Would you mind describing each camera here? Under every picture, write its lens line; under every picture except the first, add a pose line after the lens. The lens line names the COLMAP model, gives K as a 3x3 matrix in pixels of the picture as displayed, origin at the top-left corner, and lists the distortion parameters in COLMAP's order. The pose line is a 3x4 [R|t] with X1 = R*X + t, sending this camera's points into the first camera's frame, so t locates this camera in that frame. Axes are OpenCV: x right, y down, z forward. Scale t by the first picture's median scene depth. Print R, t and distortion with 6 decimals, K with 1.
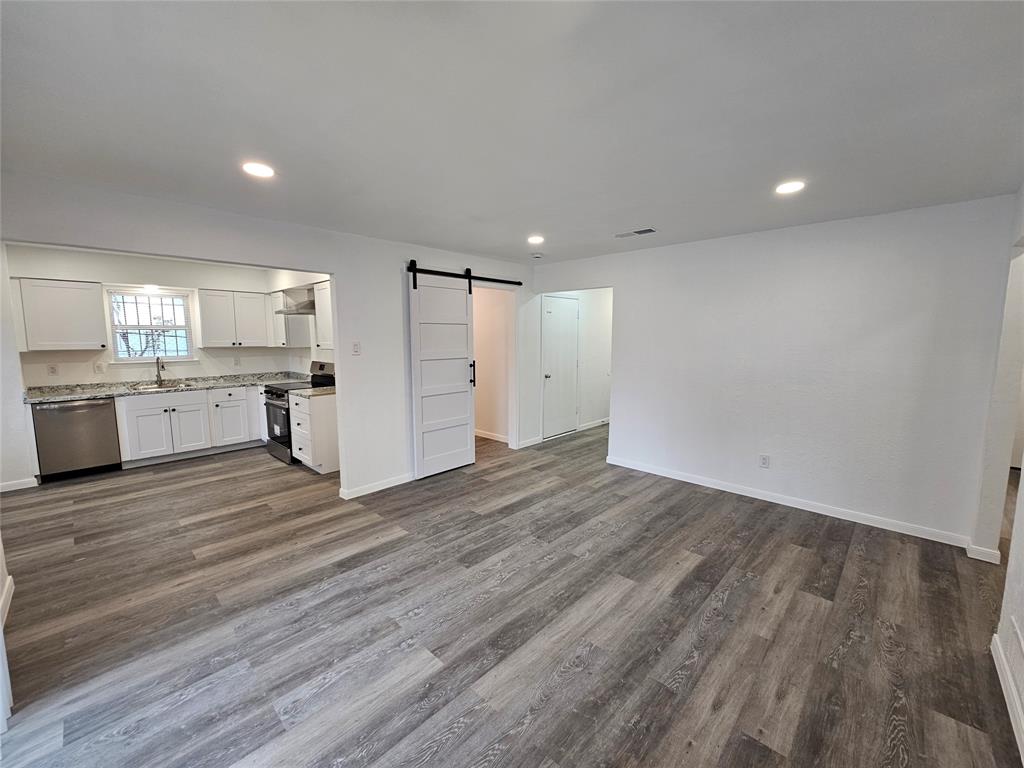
lens RADIAL K [[417.8, 0, 517.5], [0, 417.8, 379.7], [0, 0, 1]] dist [-0.001794, 0.001114]
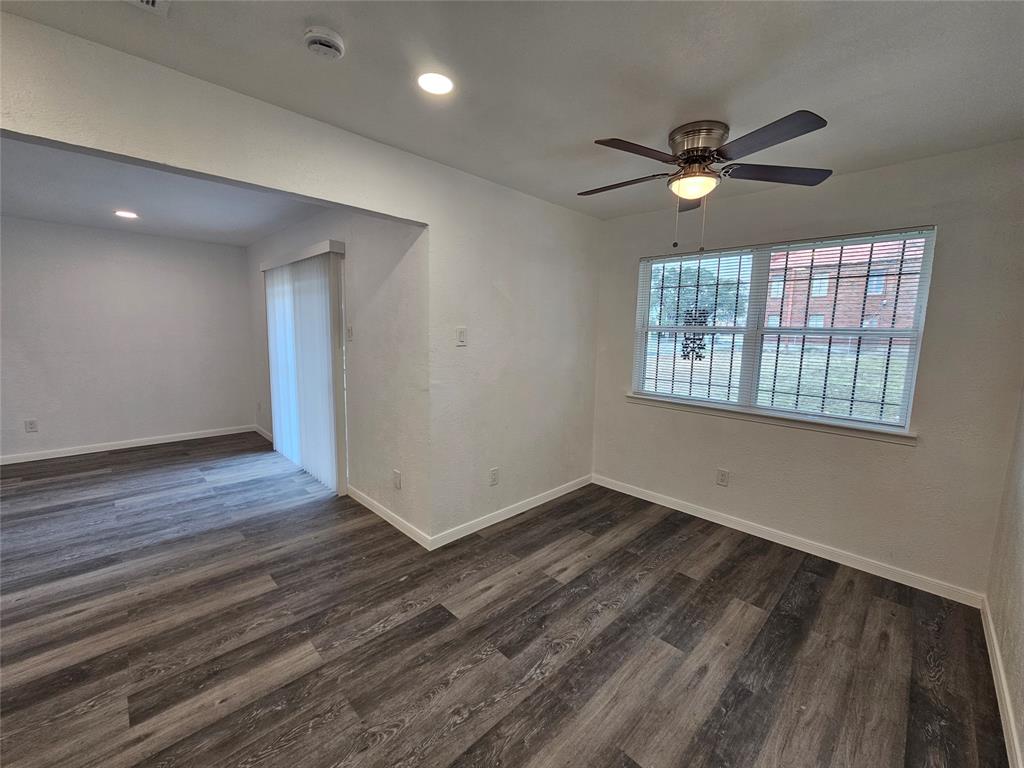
lens RADIAL K [[417.8, 0, 517.5], [0, 417.8, 385.4], [0, 0, 1]] dist [-0.001794, 0.001114]
pose [[-0.999397, -0.023535, 0.025540, -1.049037], [-0.016749, 0.970827, 0.239196, -0.129349], [-0.030424, 0.238624, -0.970635, 1.400527]]
